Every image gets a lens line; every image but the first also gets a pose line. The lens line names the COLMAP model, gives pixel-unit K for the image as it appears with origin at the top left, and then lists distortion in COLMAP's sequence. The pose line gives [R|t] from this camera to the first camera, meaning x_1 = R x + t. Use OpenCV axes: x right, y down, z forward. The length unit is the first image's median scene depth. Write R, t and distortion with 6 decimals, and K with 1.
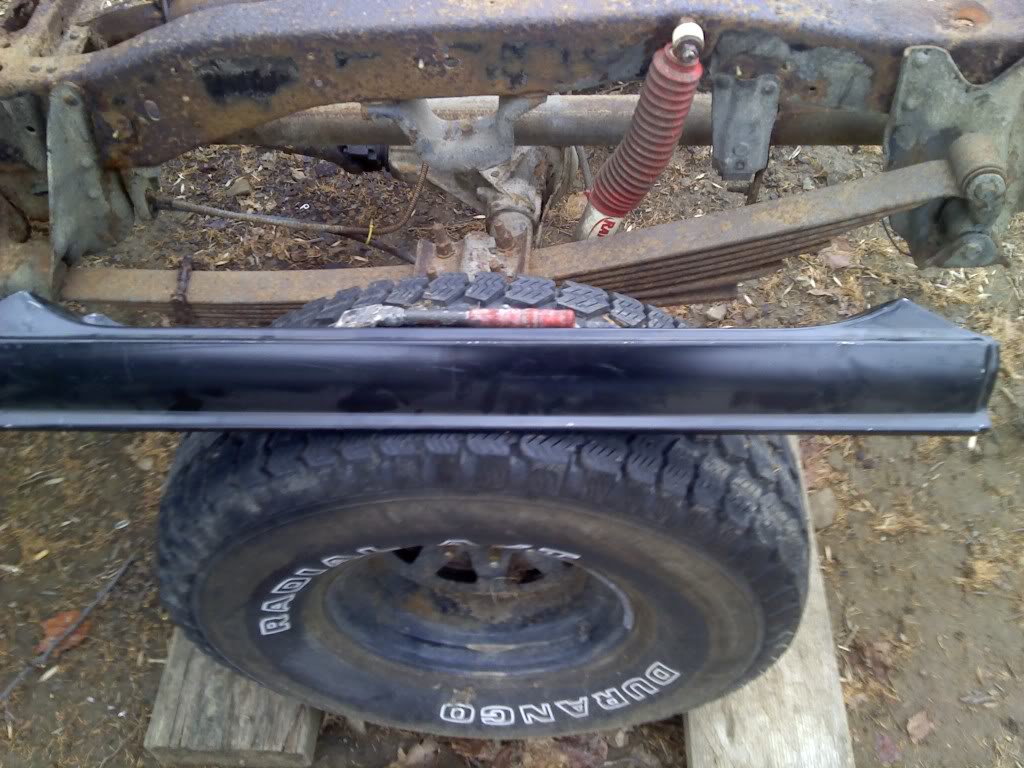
lens RADIAL K [[1032.5, 0, 510.9], [0, 1032.5, 471.0], [0, 0, 1]] dist [0.005635, -0.084577]
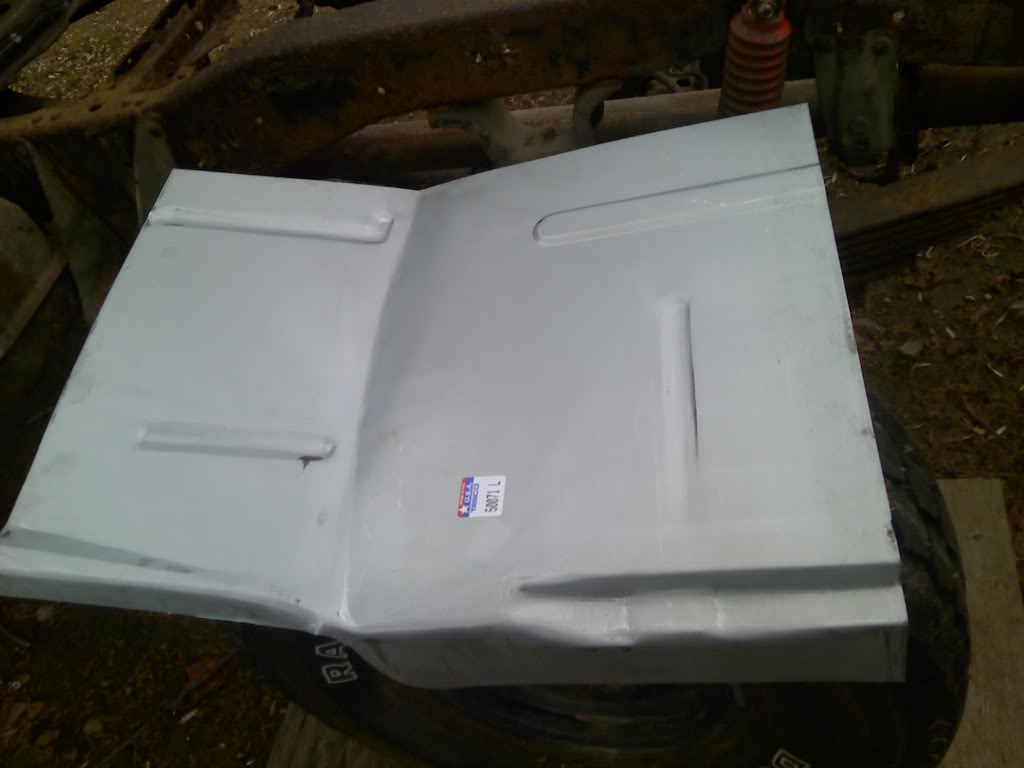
lens RADIAL K [[1032.5, 0, 510.9], [0, 1032.5, 471.0], [0, 0, 1]] dist [0.005635, -0.084577]
pose [[0.962379, 0.007257, -0.271613, 0.177417], [-0.028663, 0.996777, -0.074927, 0.035258], [0.270193, 0.079893, 0.959486, 0.147300]]
